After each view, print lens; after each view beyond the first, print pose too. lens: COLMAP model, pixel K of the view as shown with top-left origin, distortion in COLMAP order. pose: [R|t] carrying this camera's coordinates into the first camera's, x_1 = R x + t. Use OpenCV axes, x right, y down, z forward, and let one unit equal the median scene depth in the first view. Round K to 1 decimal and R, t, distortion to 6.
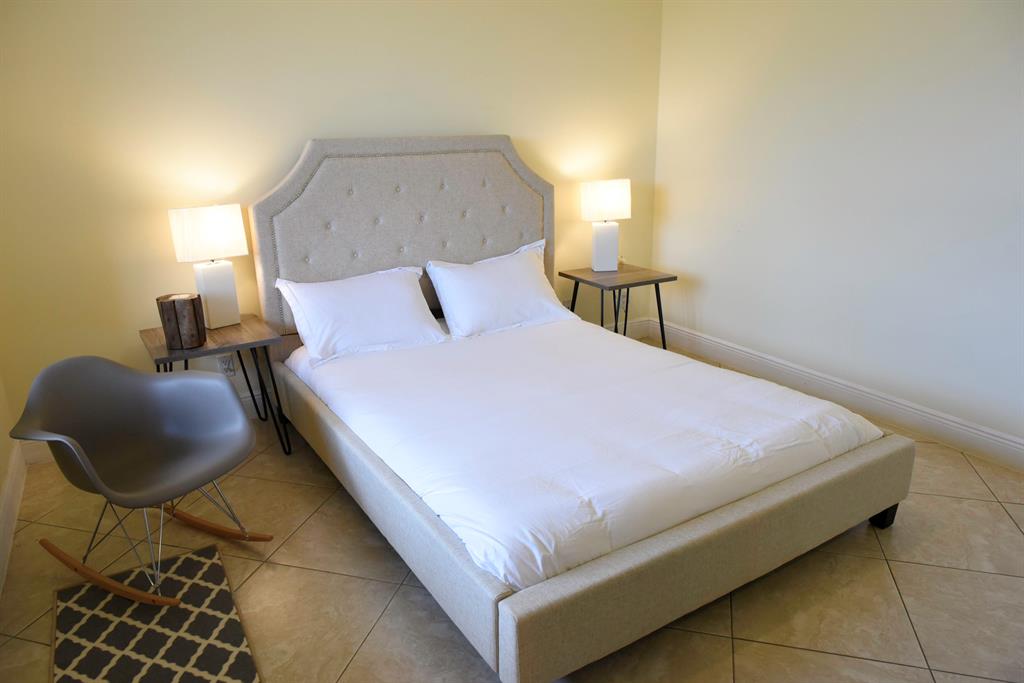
lens RADIAL K [[697.1, 0, 512.0], [0, 697.1, 341.1], [0, 0, 1]] dist [-0.013175, 0.000440]
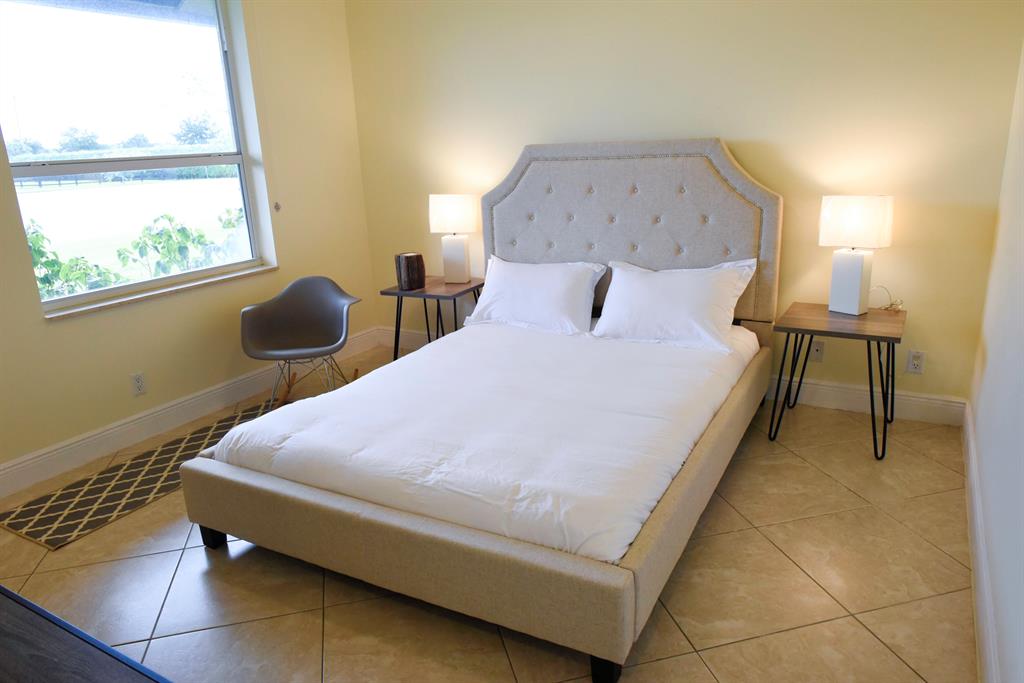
lens RADIAL K [[697.1, 0, 518.5], [0, 697.1, 345.0], [0, 0, 1]] dist [-0.013175, 0.000440]
pose [[0.484961, 0.240846, -0.840718, 0.757883], [-0.223348, 0.963560, 0.147201, -0.121935], [0.845534, 0.116386, 0.521081, 0.371832]]
